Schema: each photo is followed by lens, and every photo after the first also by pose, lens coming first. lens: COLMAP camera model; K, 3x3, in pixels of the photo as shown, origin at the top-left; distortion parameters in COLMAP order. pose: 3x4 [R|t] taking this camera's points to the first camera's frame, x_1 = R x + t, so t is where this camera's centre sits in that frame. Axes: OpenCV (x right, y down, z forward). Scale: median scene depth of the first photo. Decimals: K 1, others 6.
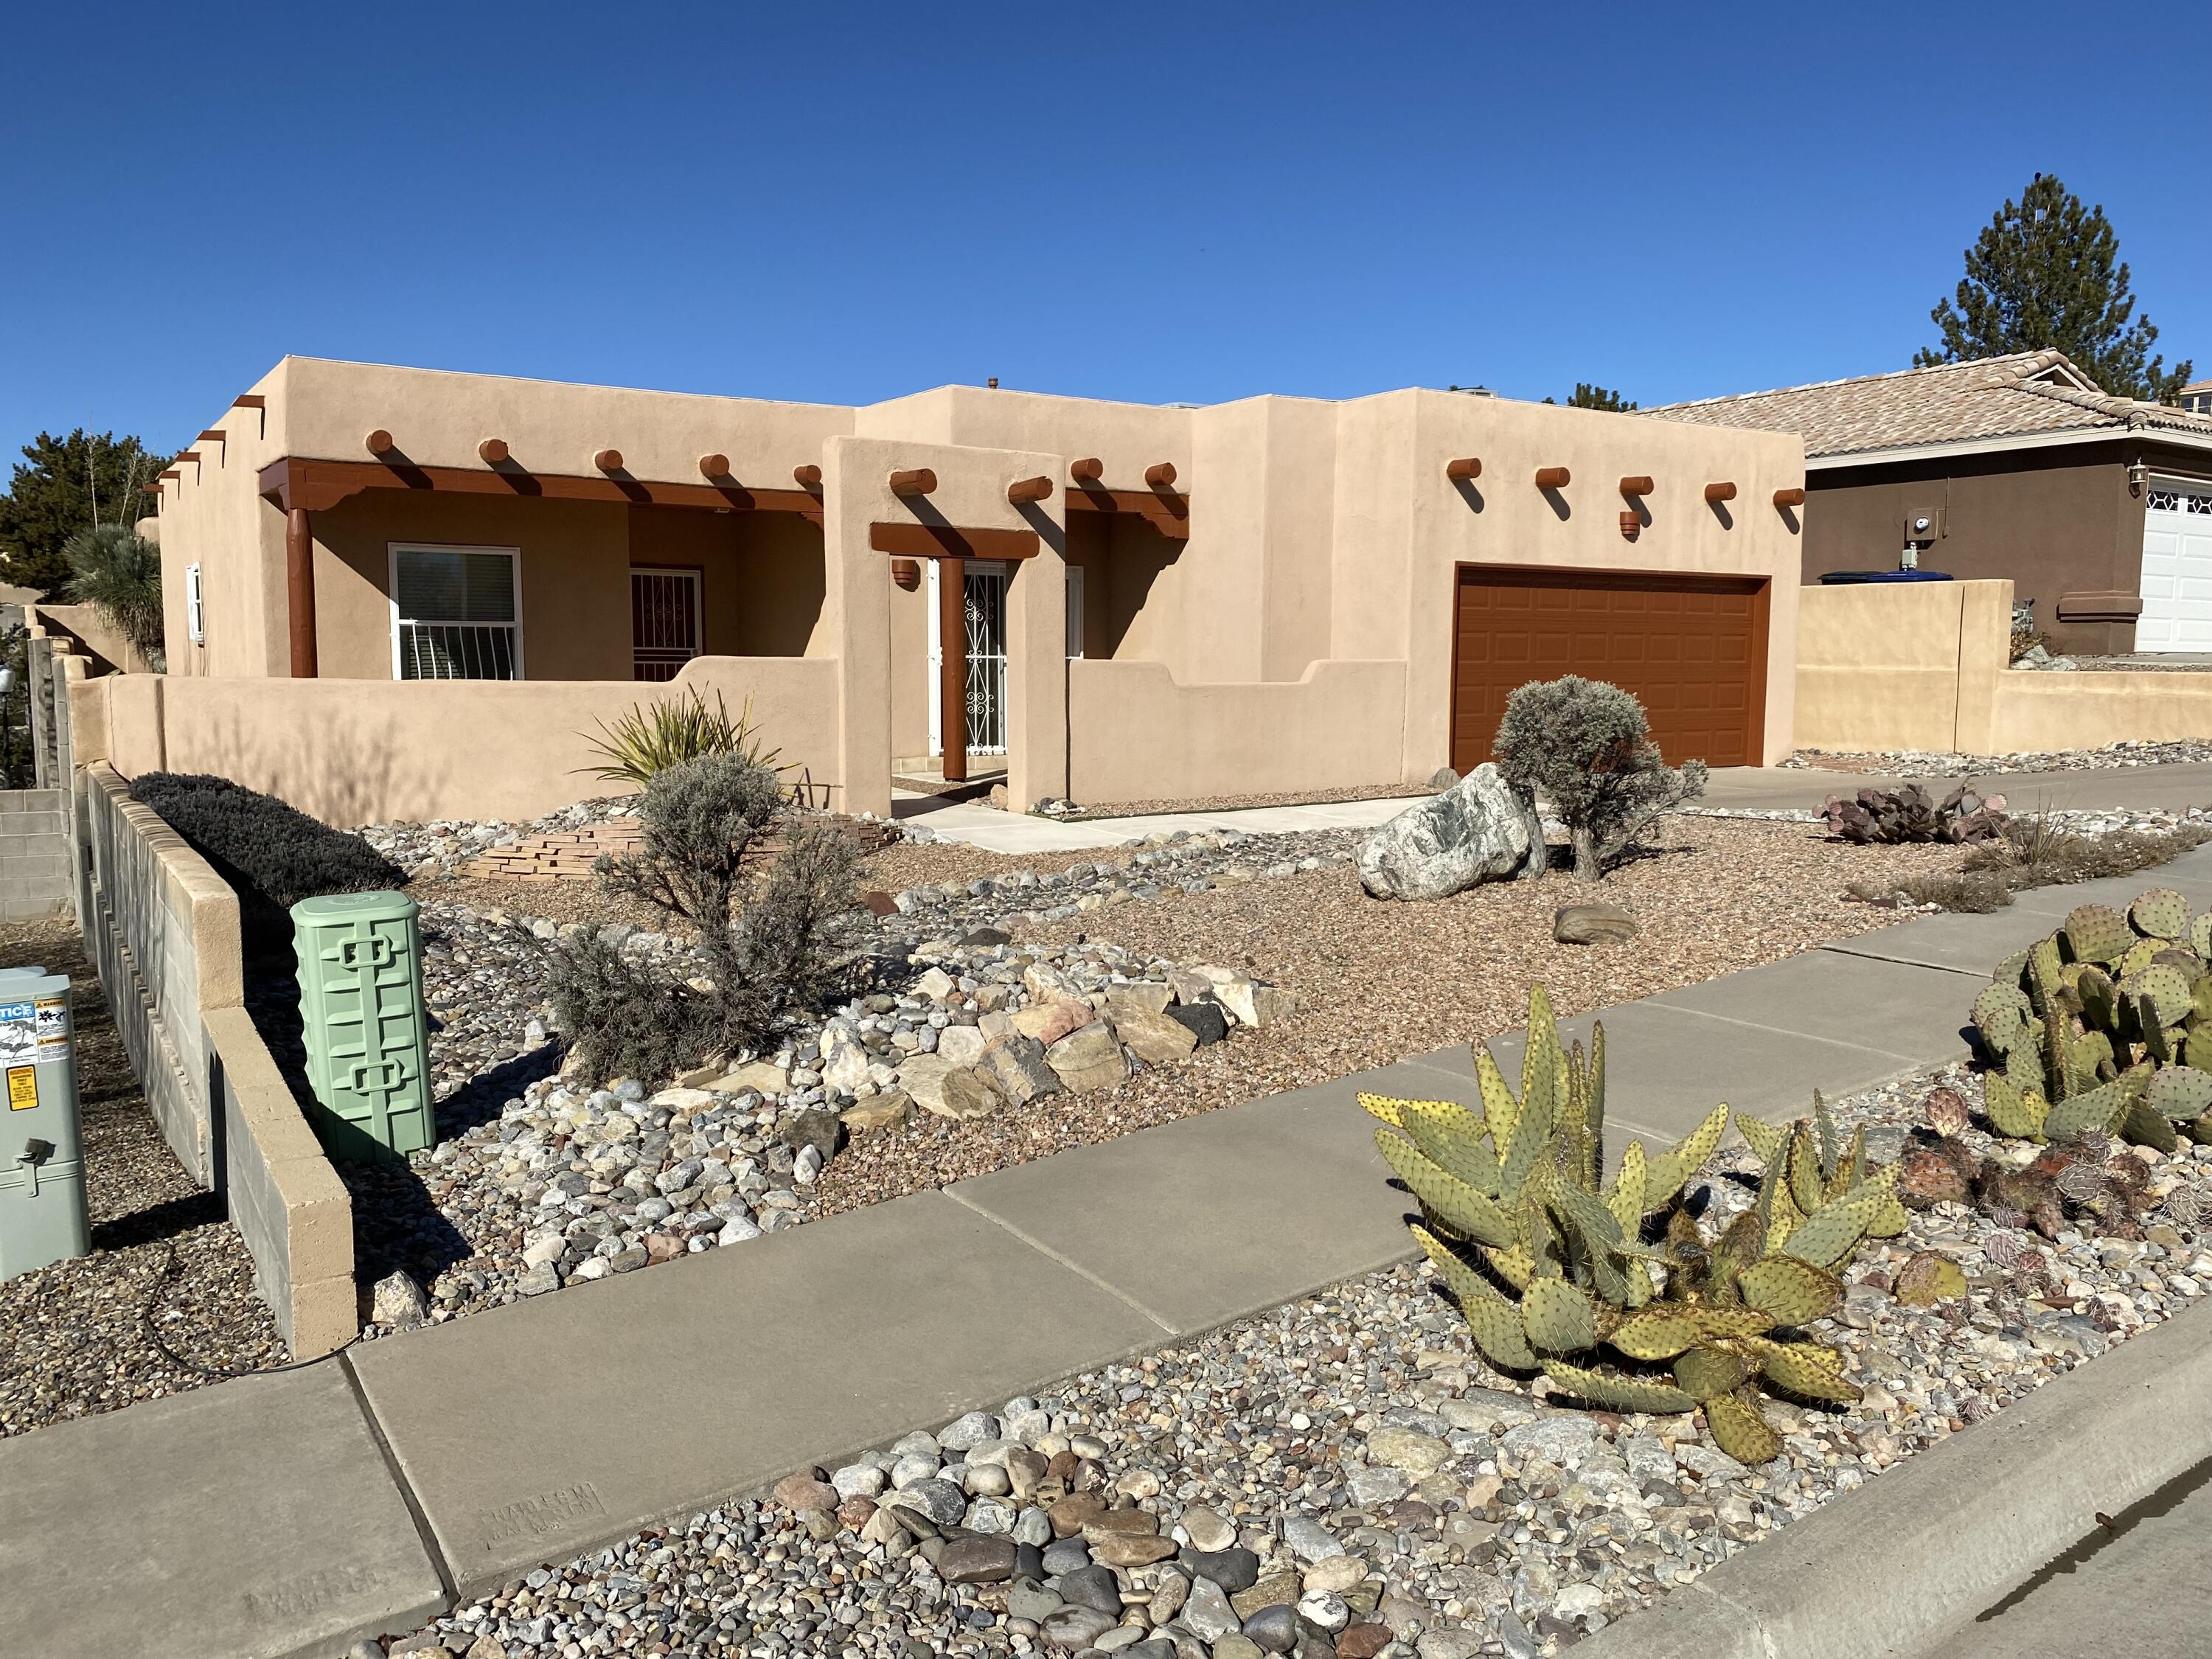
lens RADIAL K [[1670.1, 0, 1108.0], [0, 1670.1, 816.5], [0, 0, 1]] dist [0.053951, -0.090043]
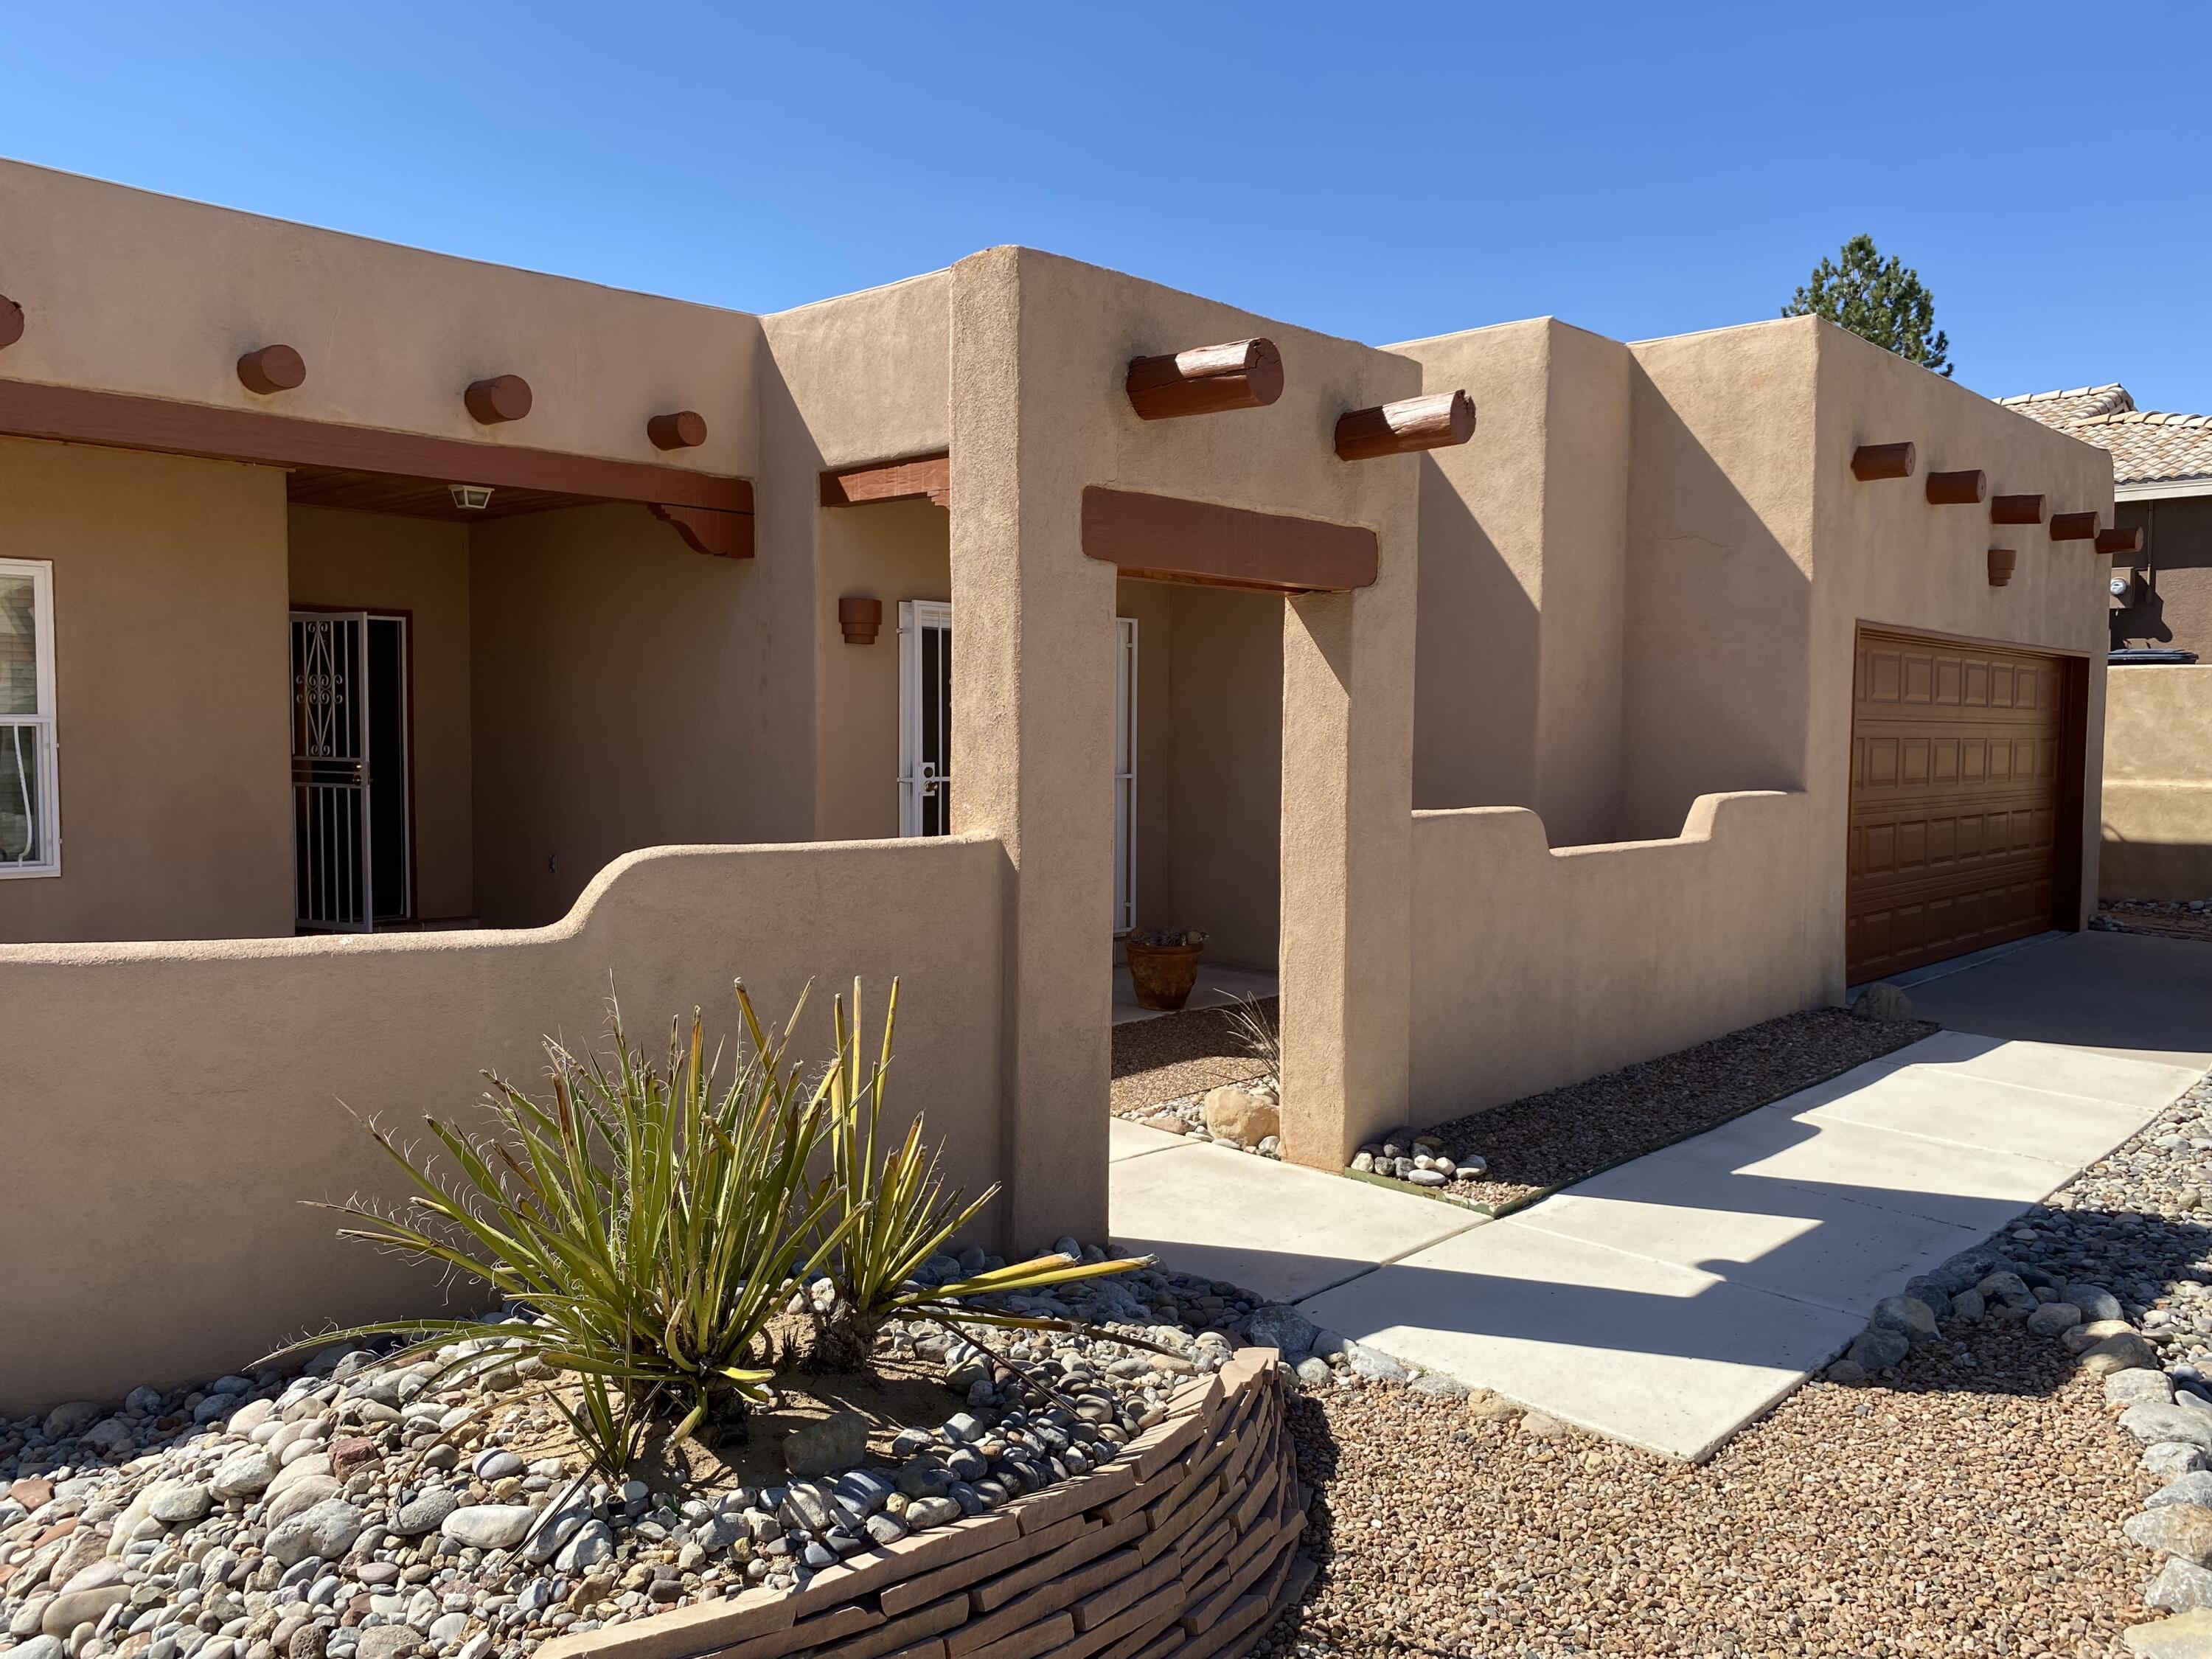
lens RADIAL K [[1670.1, 0, 1108.0], [0, 1670.1, 816.5], [0, 0, 1]] dist [0.053951, -0.090043]
pose [[0.973382, -0.007452, 0.229066, -0.139554], [0.016817, 0.999099, -0.038960, -0.053006], [-0.228569, 0.041775, 0.972631, 0.390018]]
